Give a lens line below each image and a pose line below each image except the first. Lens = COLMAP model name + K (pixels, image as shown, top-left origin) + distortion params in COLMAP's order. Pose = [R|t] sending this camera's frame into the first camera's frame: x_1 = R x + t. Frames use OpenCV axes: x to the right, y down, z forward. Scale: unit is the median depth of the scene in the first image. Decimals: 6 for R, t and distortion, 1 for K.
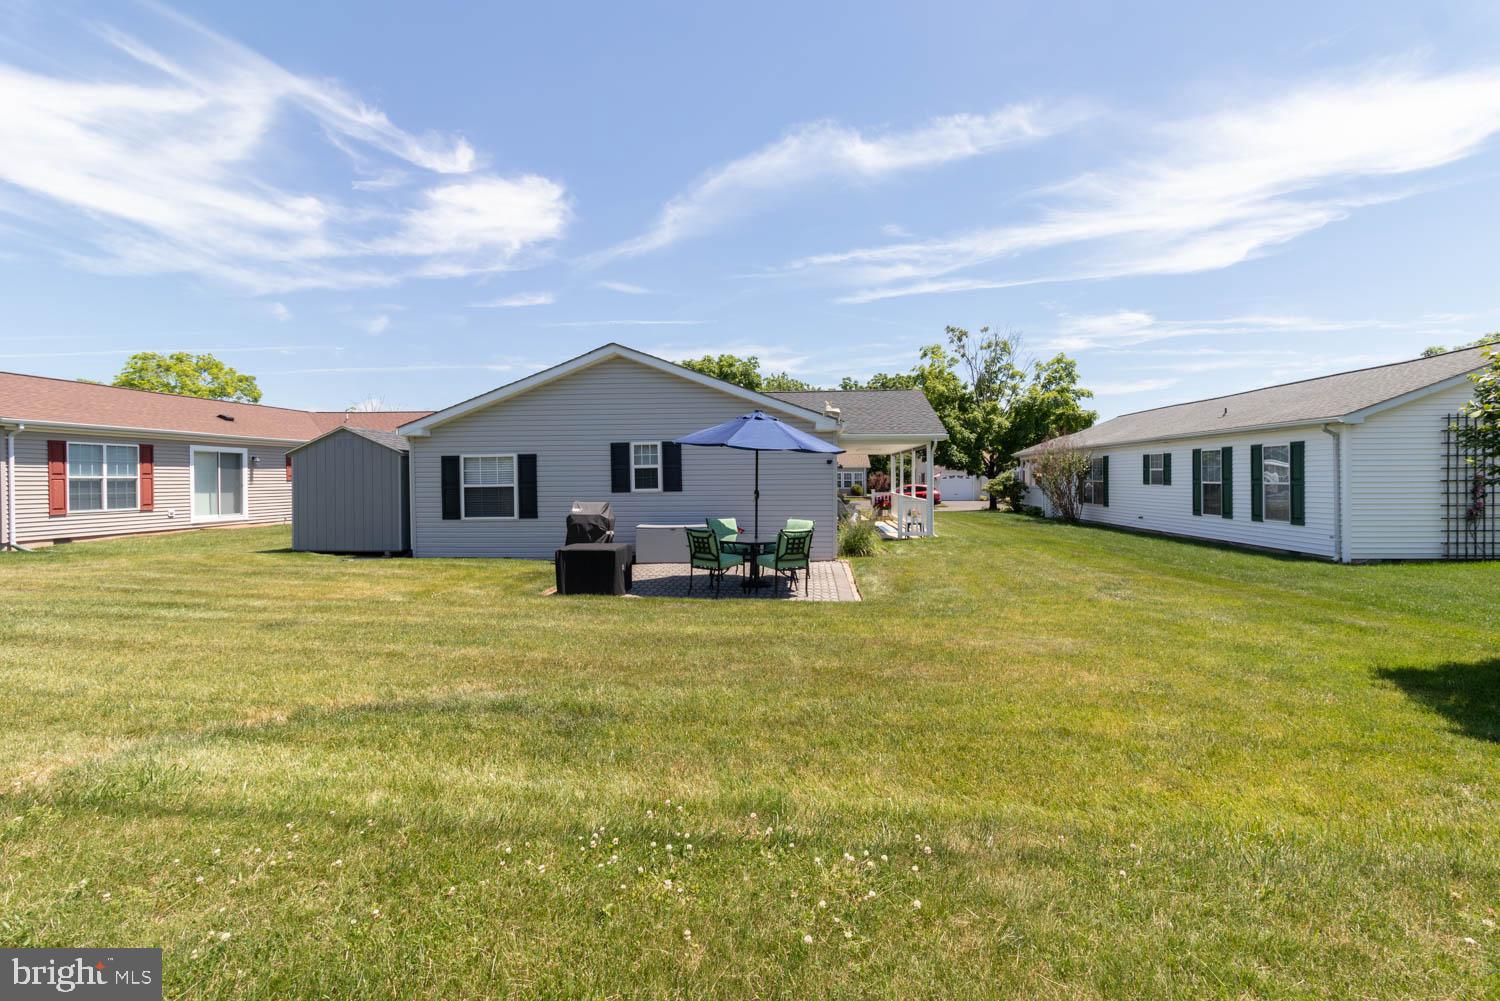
lens RADIAL K [[673.0, 0, 743.5], [0, 673.0, 480.6], [0, 0, 1]] dist [0.015080, -0.000021]
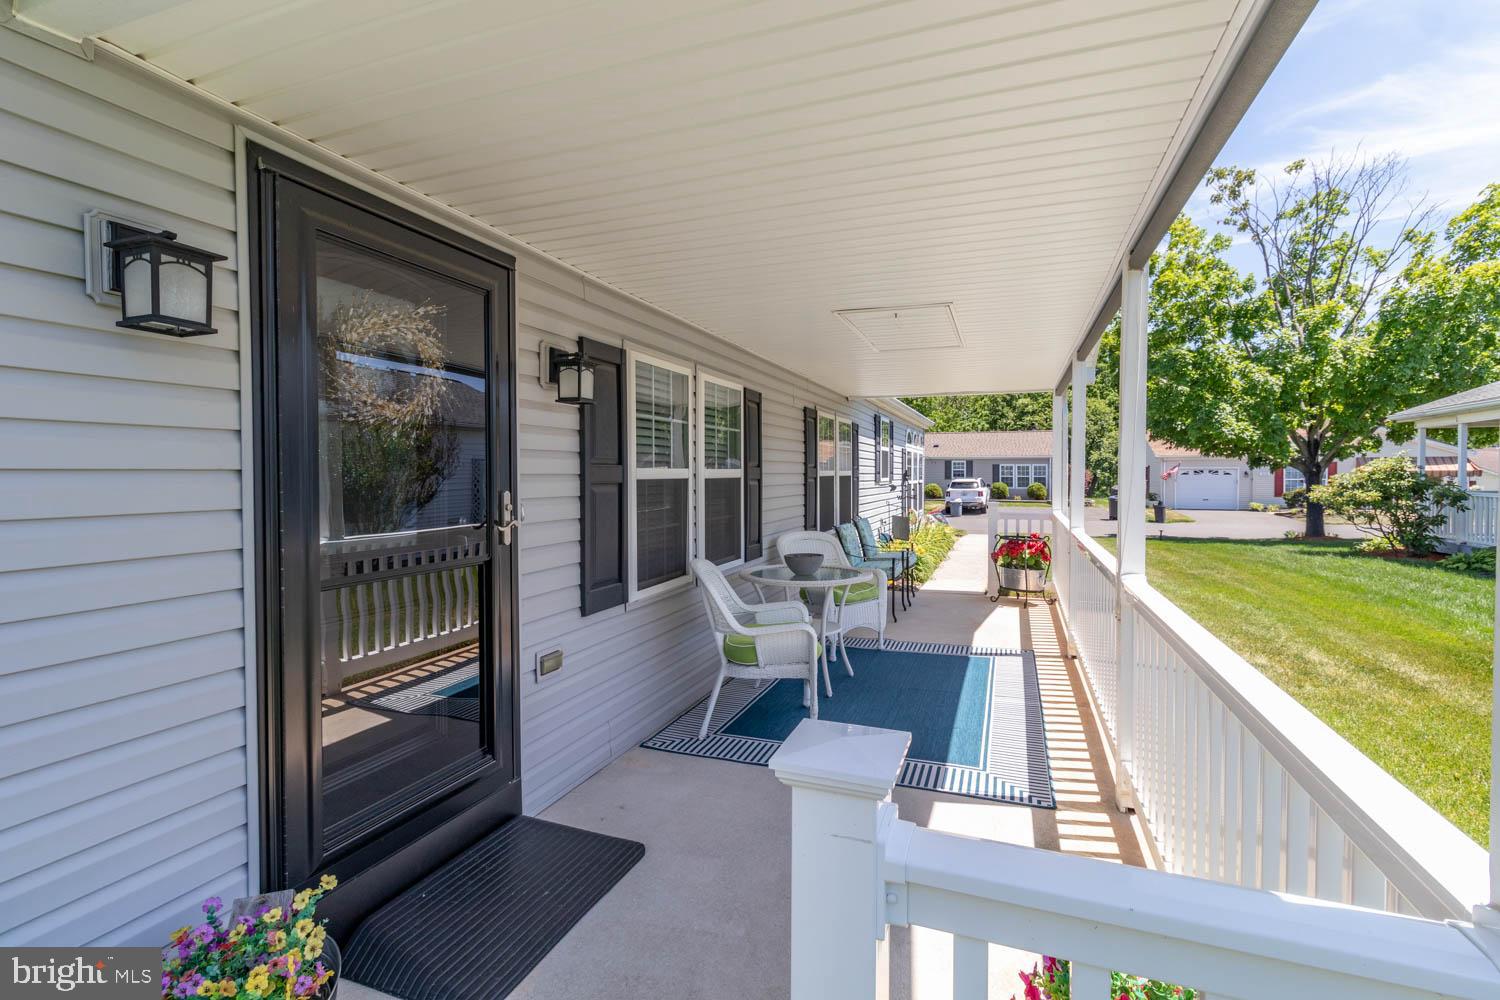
lens RADIAL K [[683.3, 0, 754.3], [0, 683.3, 481.1], [0, 0, 1]] dist [0.009665, 0.000386]
pose [[0.967499, 0.005727, -0.252811, 0.110824], [-0.003841, 0.999961, 0.007955, -0.000014], [0.252847, -0.006725, 0.967483, 0.435809]]
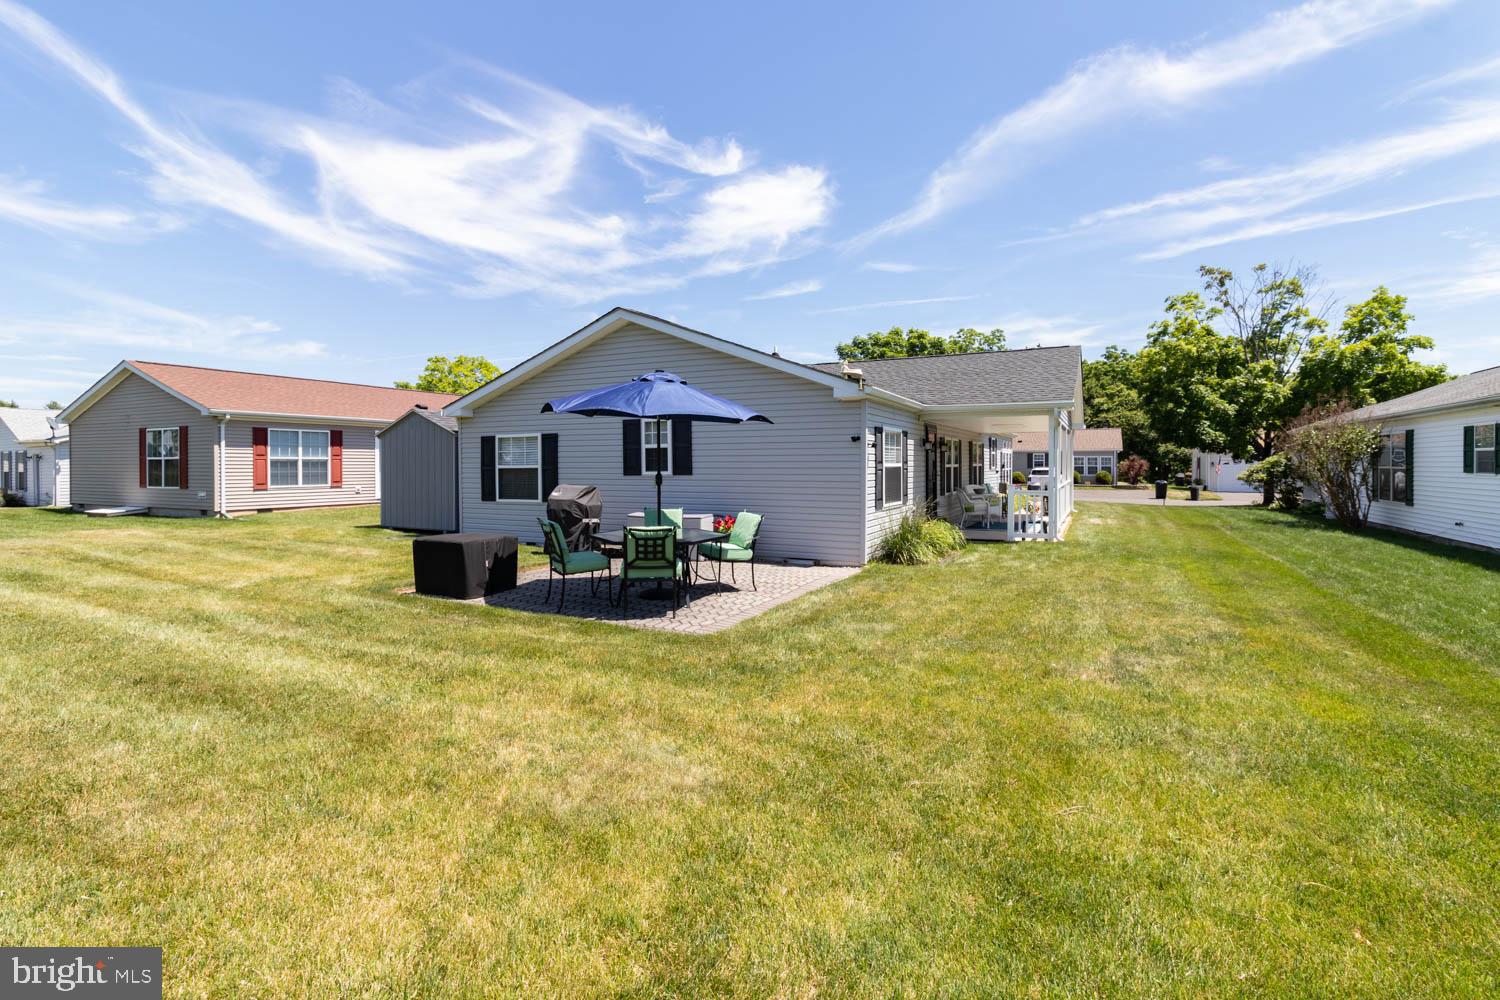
lens RADIAL K [[683.3, 0, 754.3], [0, 683.3, 481.1], [0, 0, 1]] dist [0.009665, 0.000386]
pose [[0.933737, 0.014188, -0.357678, 0.110082], [-0.005899, 0.999688, 0.024254, 0.000714], [0.357910, -0.020537, 0.933530, 0.081249]]
